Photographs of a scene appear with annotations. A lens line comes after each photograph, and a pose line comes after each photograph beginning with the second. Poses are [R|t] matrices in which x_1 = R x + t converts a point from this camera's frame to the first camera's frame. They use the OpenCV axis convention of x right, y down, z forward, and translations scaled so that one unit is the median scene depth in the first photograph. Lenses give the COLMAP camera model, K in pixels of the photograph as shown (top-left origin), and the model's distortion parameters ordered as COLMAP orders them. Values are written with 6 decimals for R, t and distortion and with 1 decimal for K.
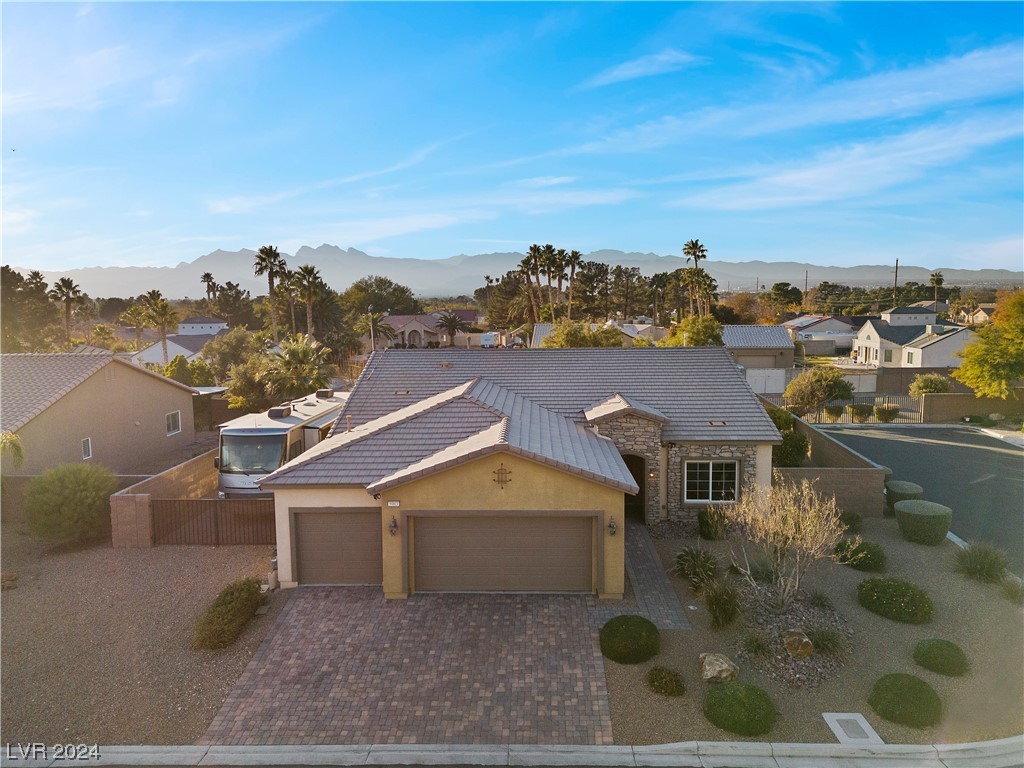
lens RADIAL K [[712.5, 0, 510.7], [0, 712.5, 384.9], [0, 0, 1]] dist [0.082782, -0.083364]
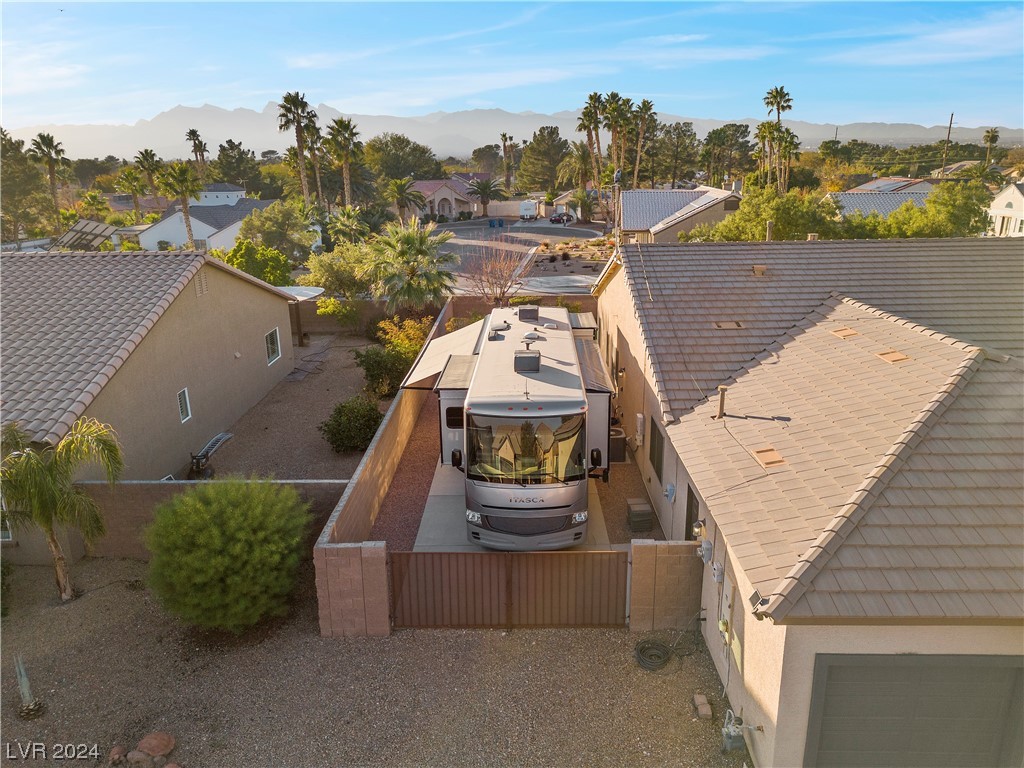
lens RADIAL K [[713.2, 0, 510.5], [0, 713.2, 381.8], [0, 0, 1]] dist [0.081995, -0.074824]
pose [[0.999702, -0.008752, 0.022794, -0.435880], [0.004571, 0.984129, 0.177398, -0.061729], [-0.023985, -0.177241, 0.983875, 0.520604]]
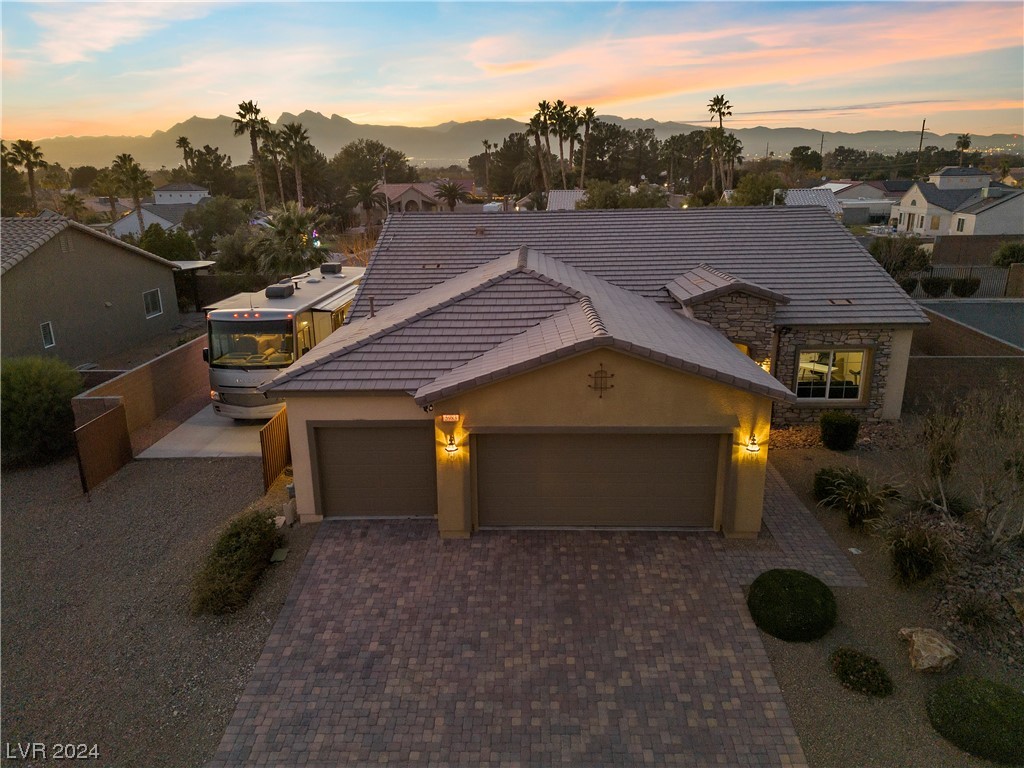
lens RADIAL K [[713.2, 0, 510.5], [0, 713.2, 381.8], [0, 0, 1]] dist [0.081995, -0.074824]
pose [[0.999946, -0.006732, 0.007872, -0.089369], [0.005329, 0.986067, 0.166263, 0.007364], [-0.008882, -0.166212, 0.986050, 0.236623]]
